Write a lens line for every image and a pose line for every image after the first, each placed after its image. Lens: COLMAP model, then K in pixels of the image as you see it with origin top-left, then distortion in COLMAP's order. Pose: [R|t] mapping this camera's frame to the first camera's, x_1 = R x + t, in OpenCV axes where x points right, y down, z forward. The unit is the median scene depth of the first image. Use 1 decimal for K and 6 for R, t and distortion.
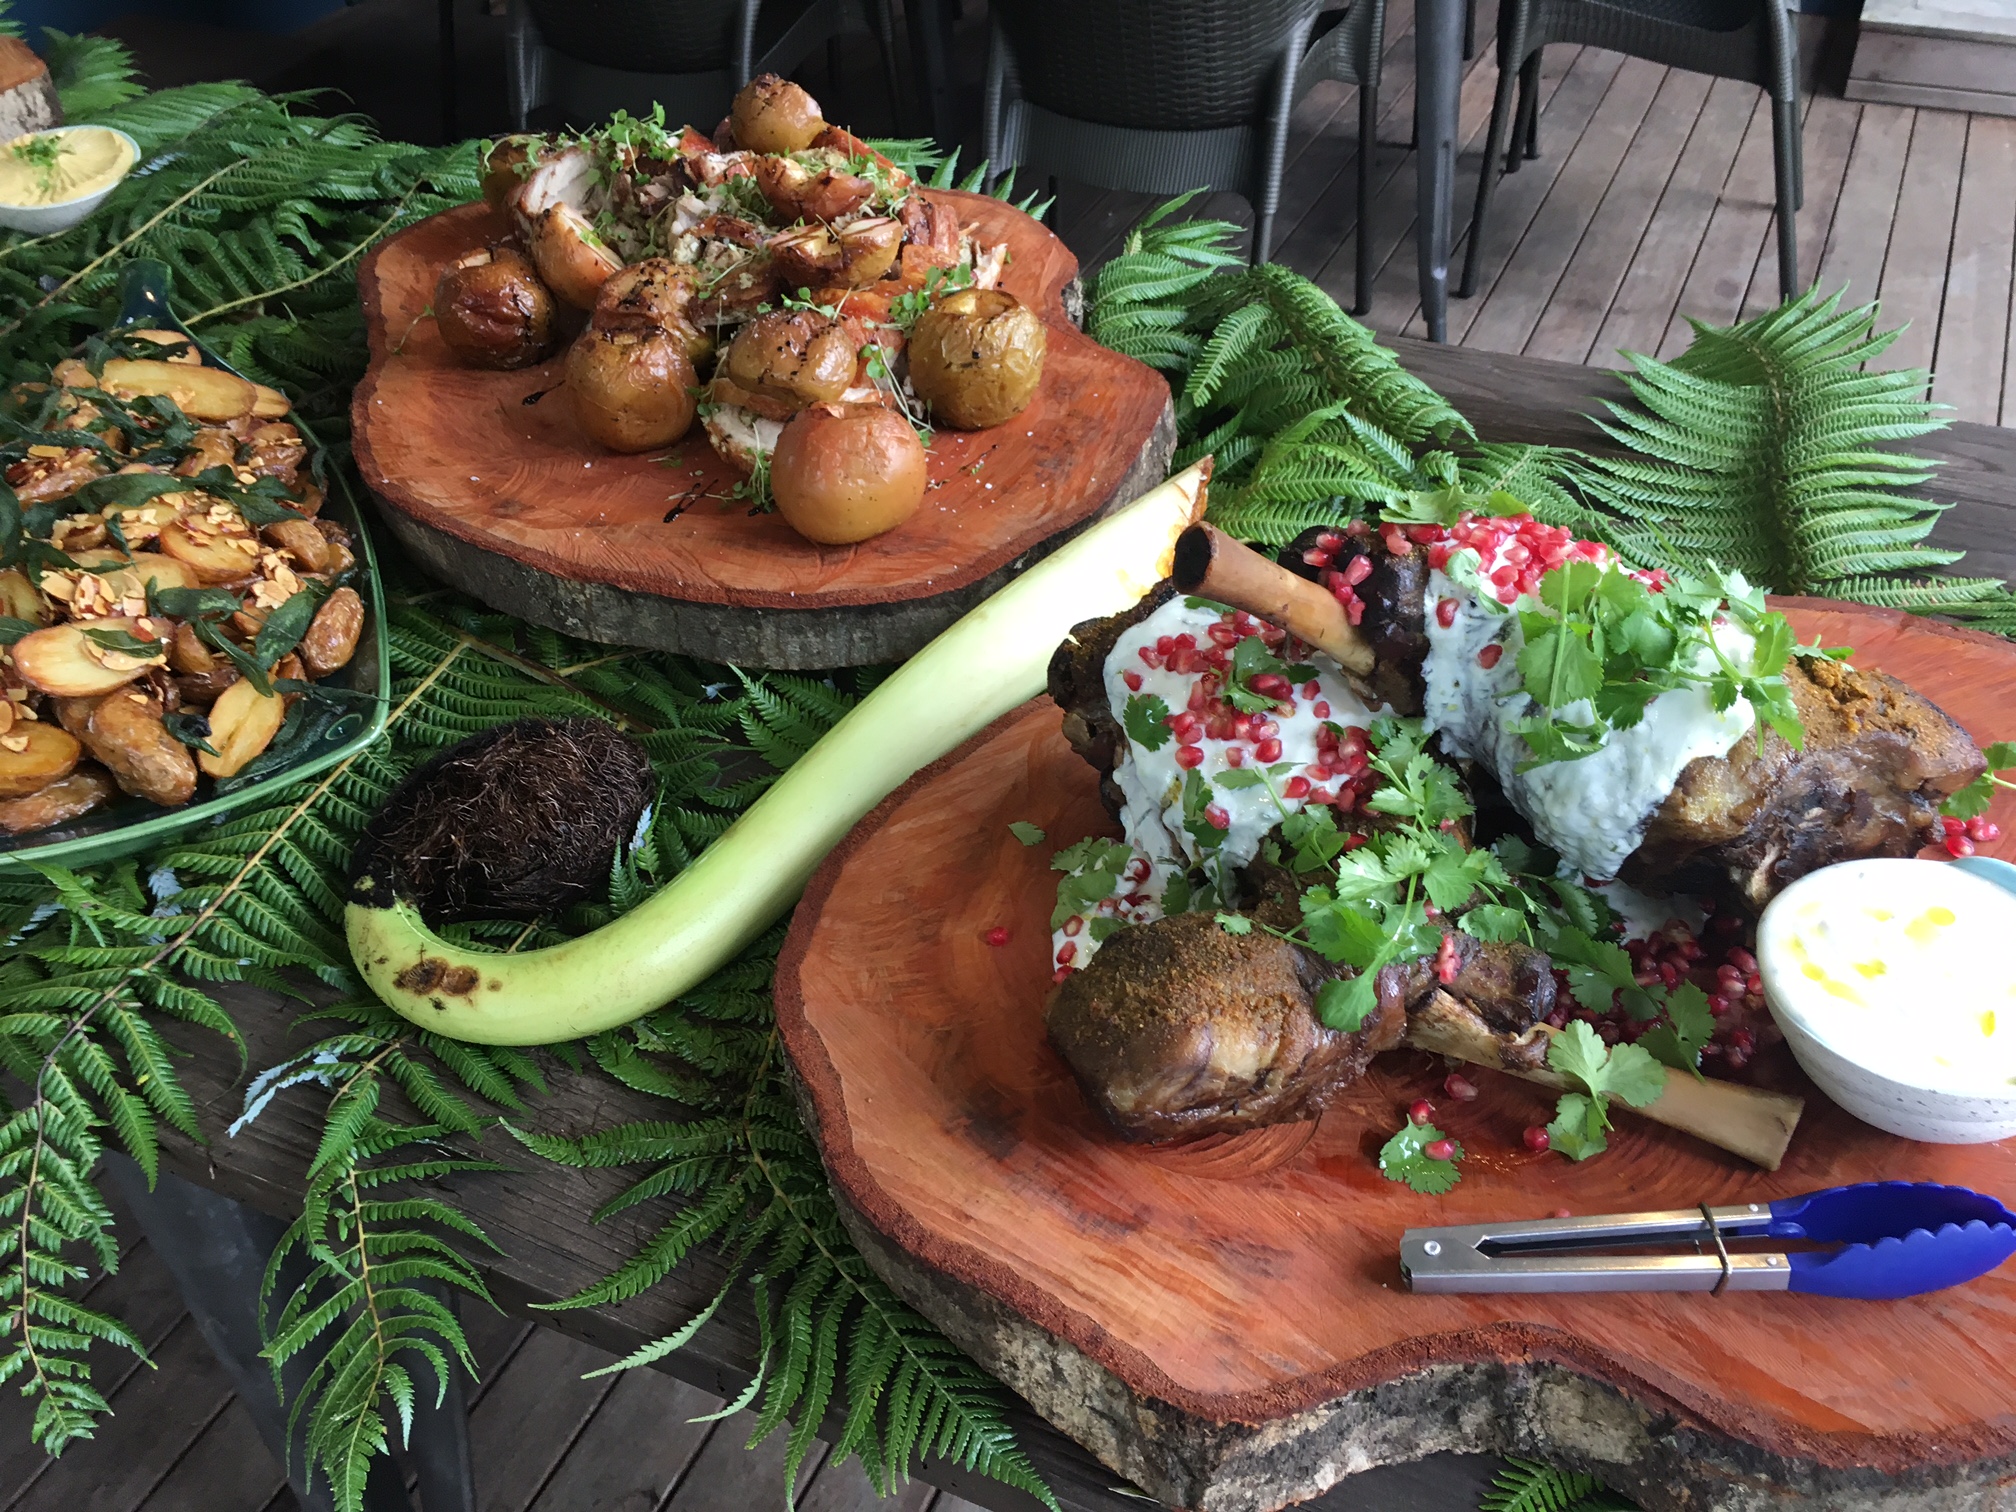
lens RADIAL K [[1723.8, 0, 1008.1], [0, 1723.8, 760.3], [0, 0, 1]] dist [0.033683, -0.032110]
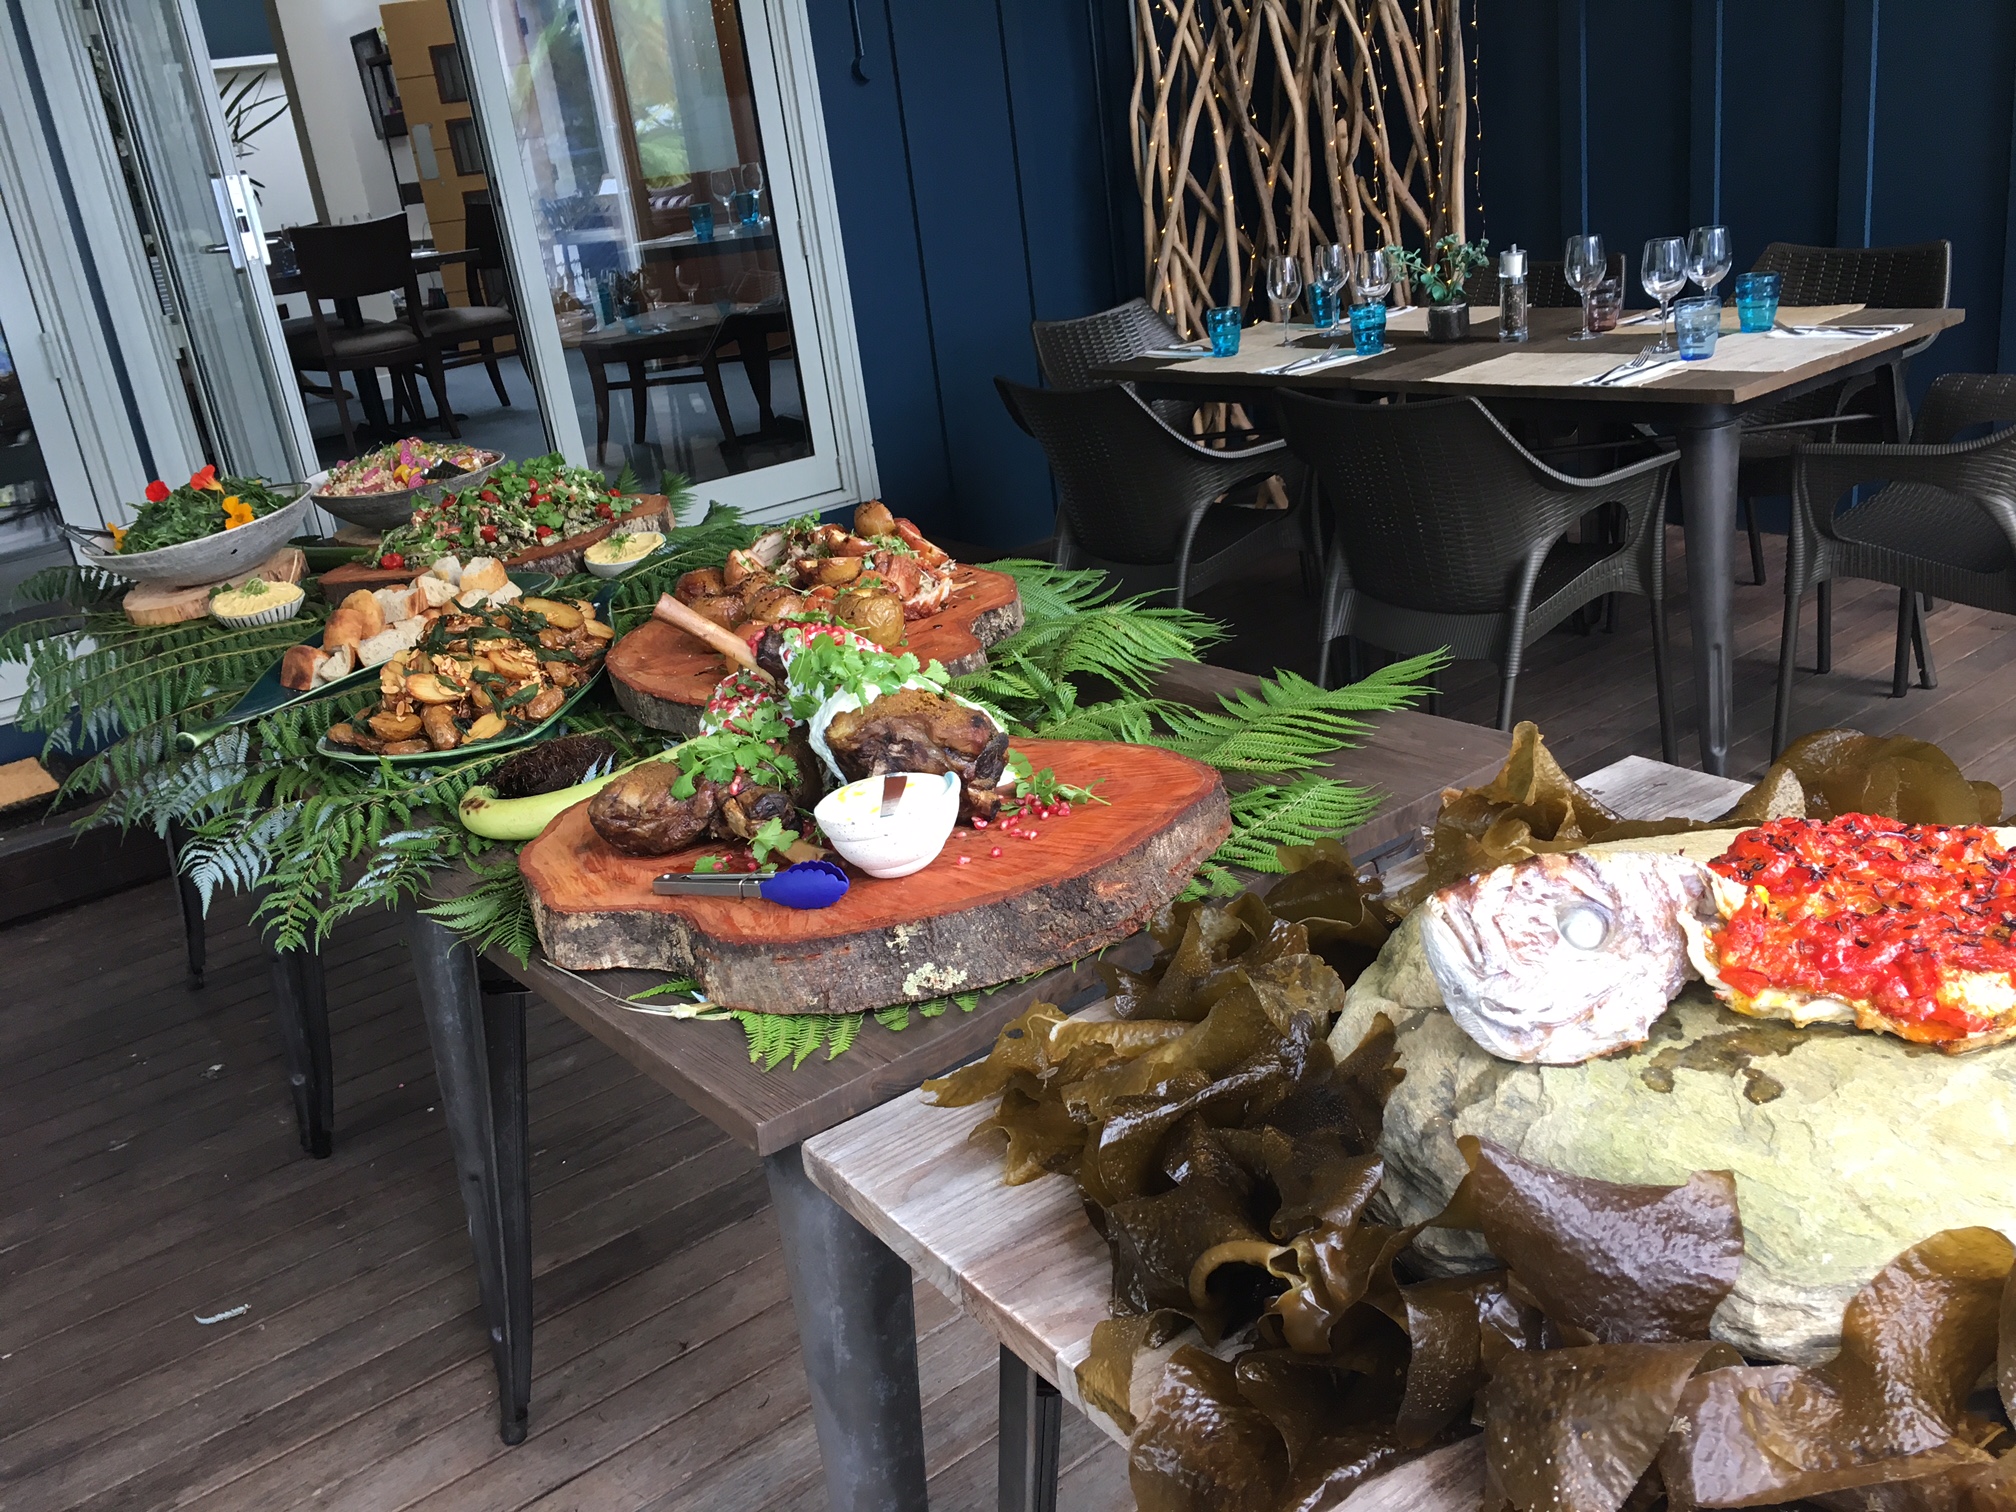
lens RADIAL K [[1723.8, 0, 1009.2], [0, 1723.8, 752.6], [0, 0, 1]] dist [0.033683, -0.032110]
pose [[0.883438, 0.096682, -0.458465, 1.181013], [-0.234219, 0.938579, -0.253399, 0.415296], [0.405807, 0.331243, 0.851821, -0.617306]]
